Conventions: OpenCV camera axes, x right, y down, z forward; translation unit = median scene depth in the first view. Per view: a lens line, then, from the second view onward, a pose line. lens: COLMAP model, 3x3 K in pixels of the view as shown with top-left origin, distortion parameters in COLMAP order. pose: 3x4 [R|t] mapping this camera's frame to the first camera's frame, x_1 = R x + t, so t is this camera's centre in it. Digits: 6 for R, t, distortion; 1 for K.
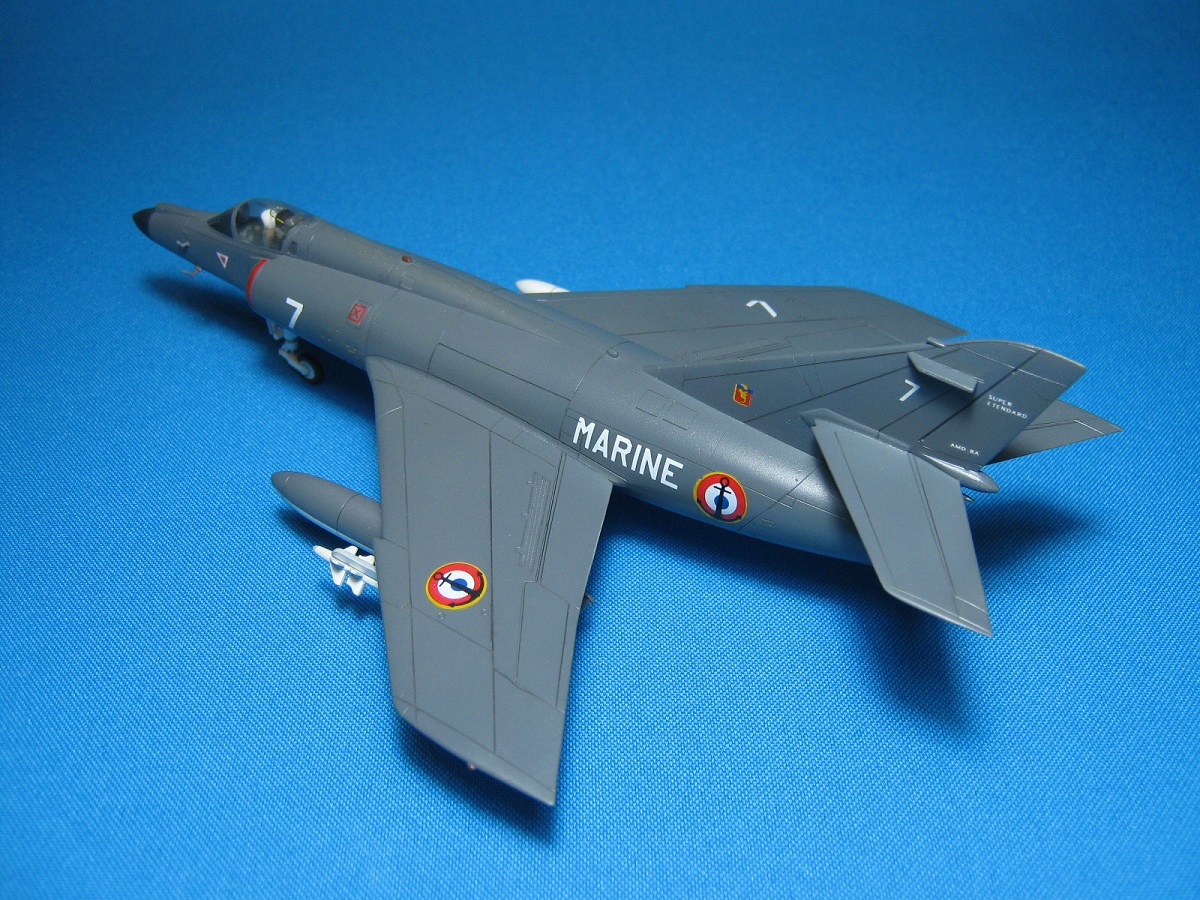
lens RADIAL K [[1340.2, 0, 600.0], [0, 1340.2, 450.0], [0, 0, 1]] dist [-0.122343, 0.013886]
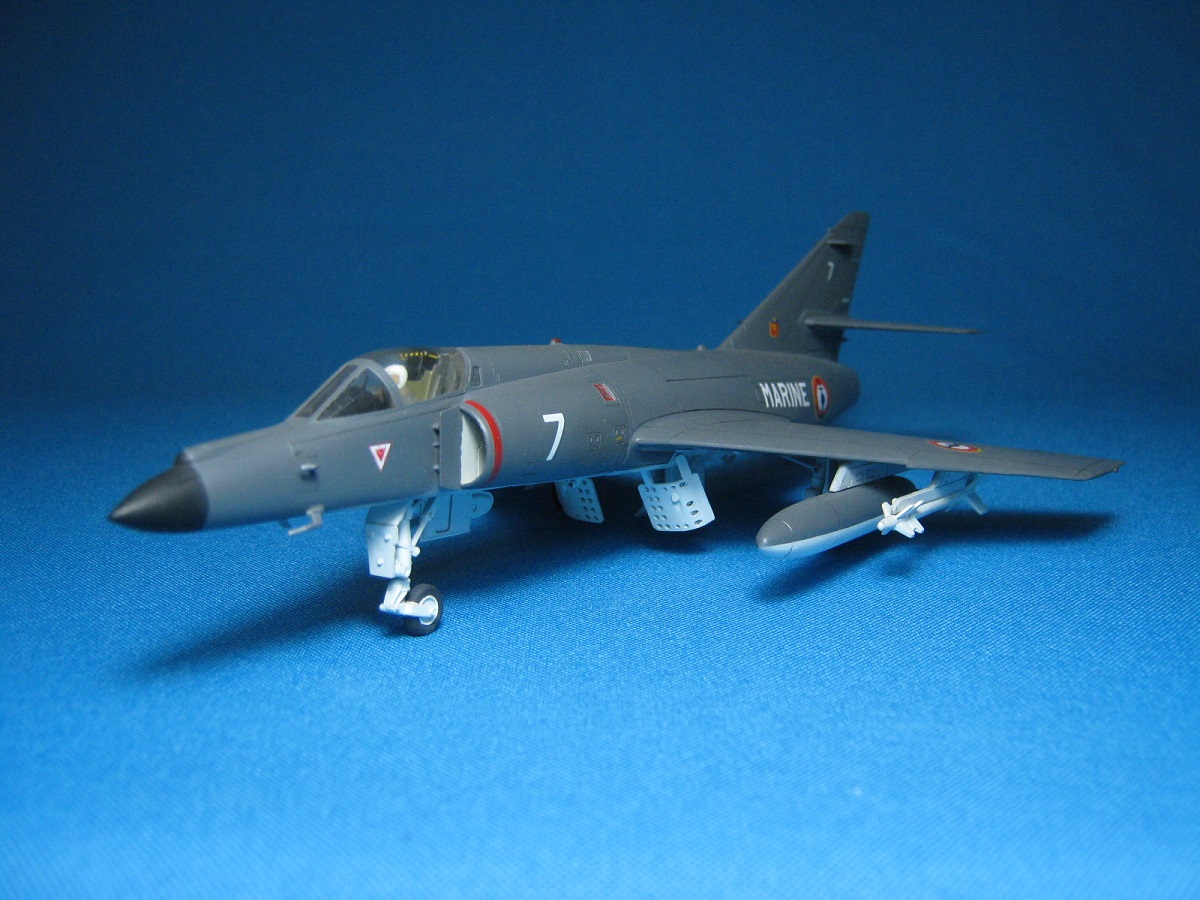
lens RADIAL K [[1340.2, 0, 600.0], [0, 1340.2, 450.0], [0, 0, 1]] dist [-0.122343, 0.013886]
pose [[-0.017213, -0.141486, 0.989791, -1.133808], [0.600237, 0.790245, 0.123400, -0.200108], [-0.799637, 0.596233, 0.071322, 1.082083]]
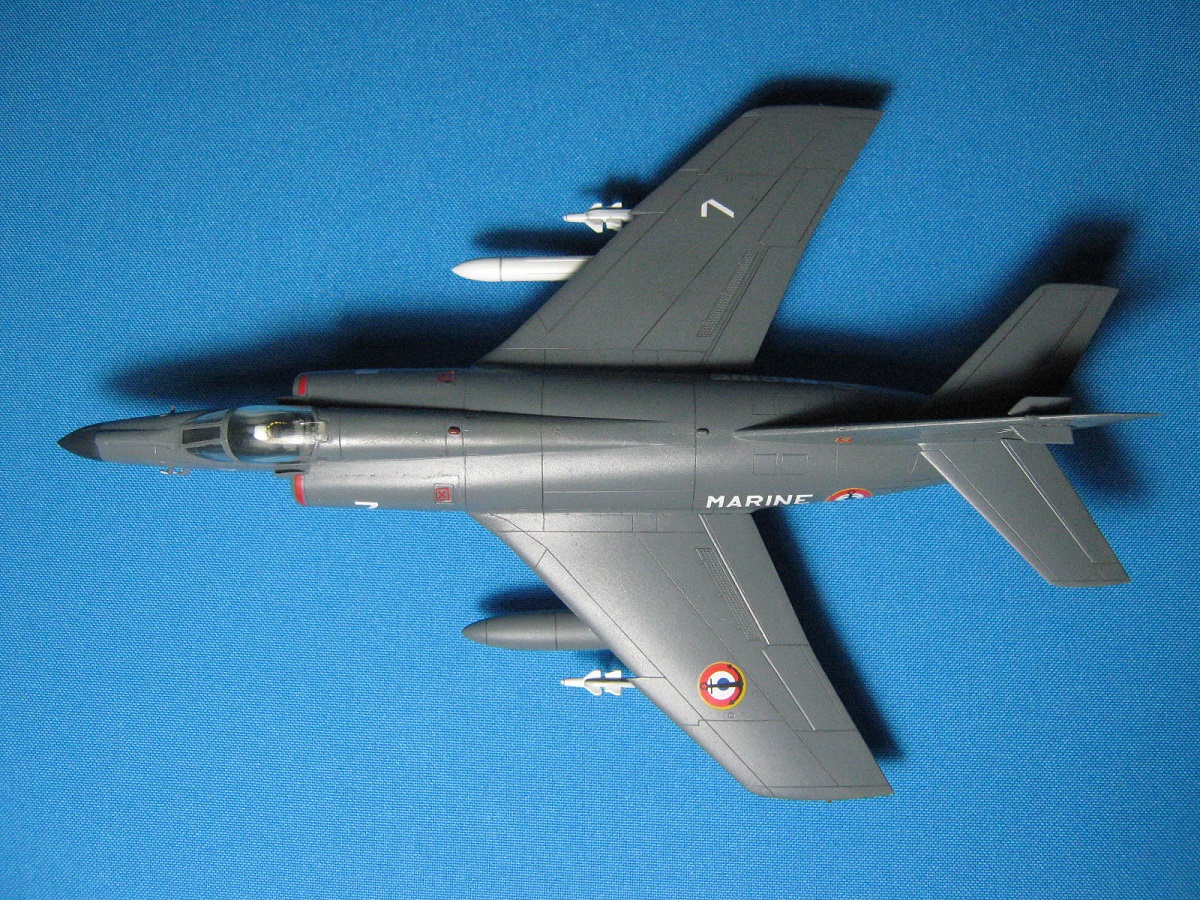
lens RADIAL K [[1340.2, 0, 600.0], [0, 1340.2, 450.0], [0, 0, 1]] dist [-0.122343, 0.013886]
pose [[0.819362, -0.571463, 0.045573, -0.123521], [0.372327, 0.590915, 0.715675, -0.924029], [-0.435911, -0.569429, 0.696945, 0.268707]]
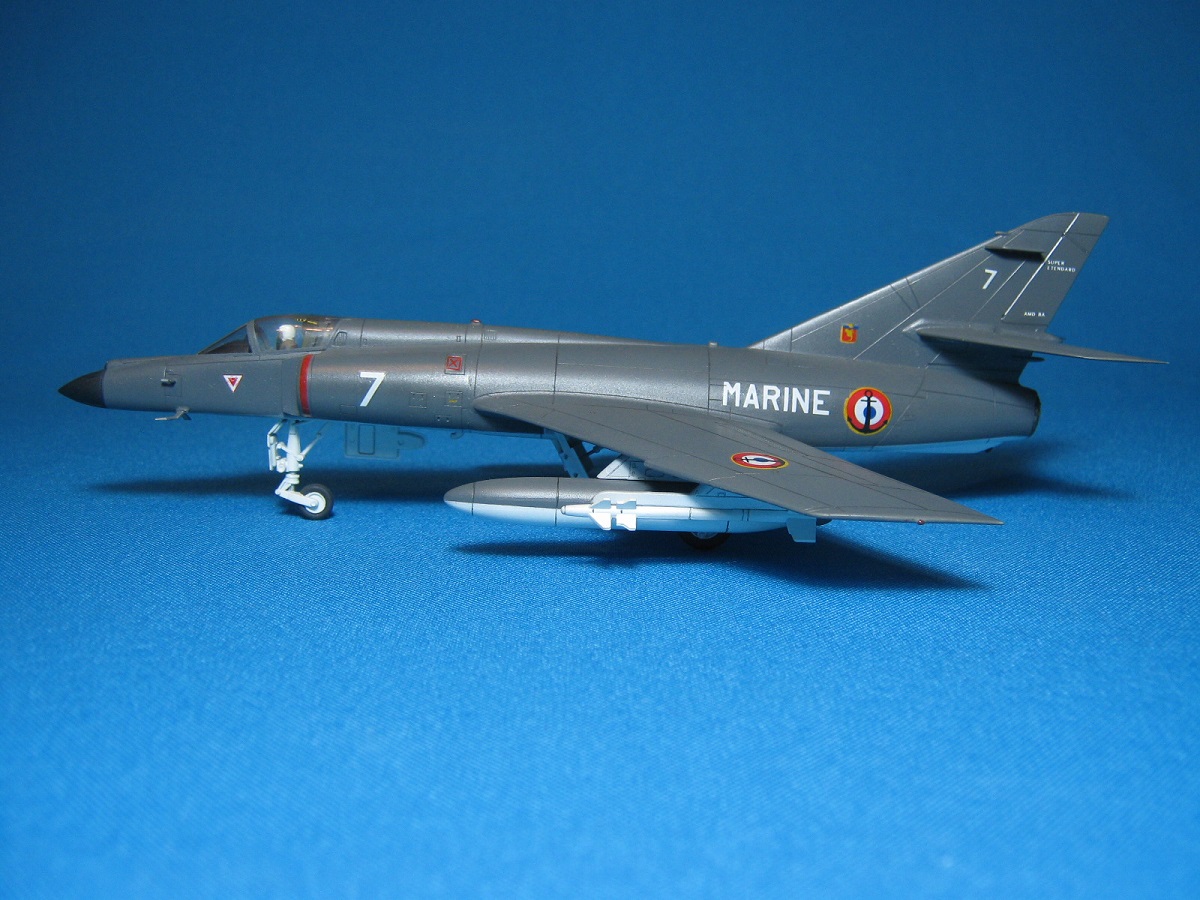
lens RADIAL K [[1356.0, 0, 600.0], [0, 1356.0, 450.0], [0, 0, 1]] dist [-0.121663, 0.039056]
pose [[0.818387, -0.070860, 0.570282, -0.770359], [0.329742, 0.870651, -0.365017, 0.415615], [-0.470651, 0.486771, 0.735895, 0.243914]]
